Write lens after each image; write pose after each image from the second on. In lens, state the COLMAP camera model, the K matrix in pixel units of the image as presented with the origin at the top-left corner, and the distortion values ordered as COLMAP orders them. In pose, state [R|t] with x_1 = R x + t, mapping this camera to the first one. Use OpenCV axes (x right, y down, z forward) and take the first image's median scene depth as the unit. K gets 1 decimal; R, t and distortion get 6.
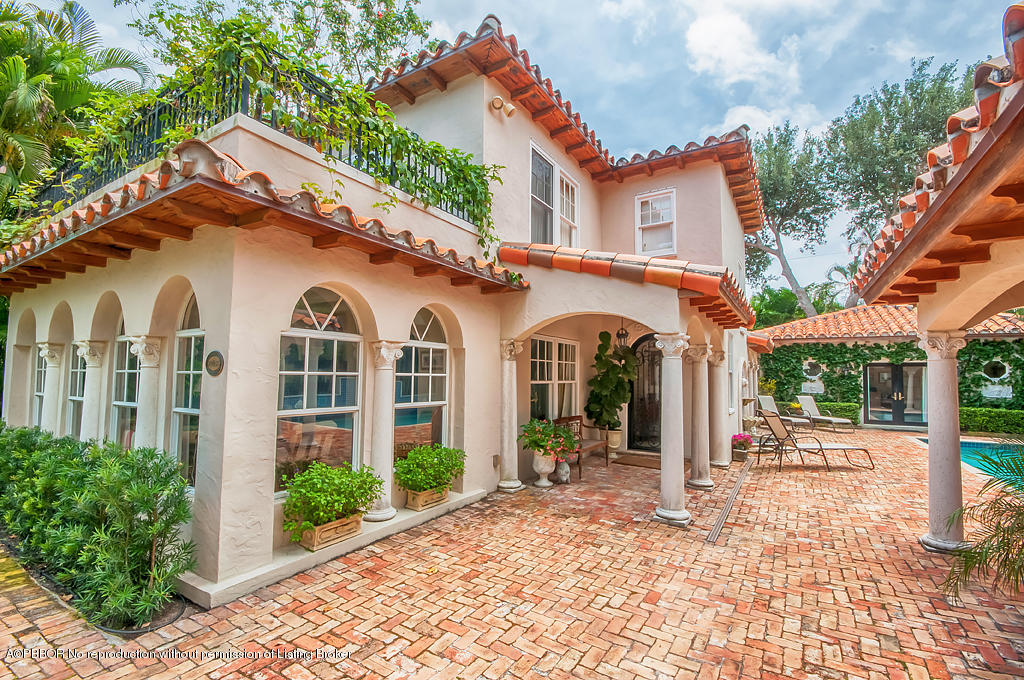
lens RADIAL K [[459.2, 0, 513.9], [0, 459.2, 352.8], [0, 0, 1]] dist [0.005008, -0.008991]
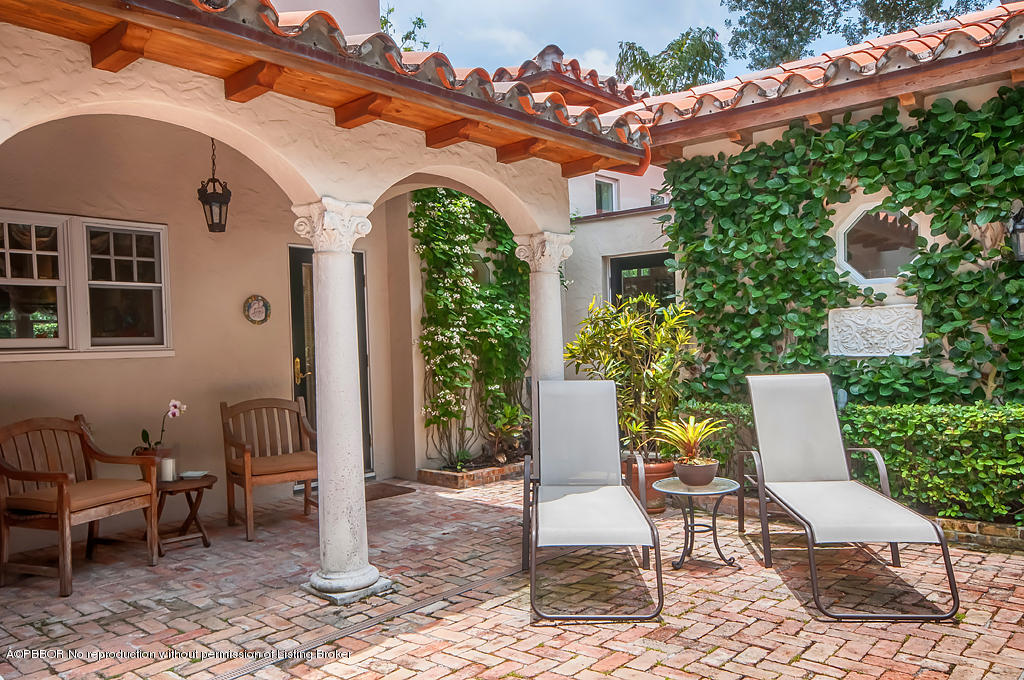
lens RADIAL K [[772.5, 0, 512.0], [0, 772.5, 340.0], [0, 0, 1]] dist [0.003906, 0.000290]
pose [[0.984481, -0.043604, -0.169990, 1.485184], [0.051231, 0.997856, 0.040737, 0.154455], [0.167850, -0.048813, 0.984603, 1.701481]]
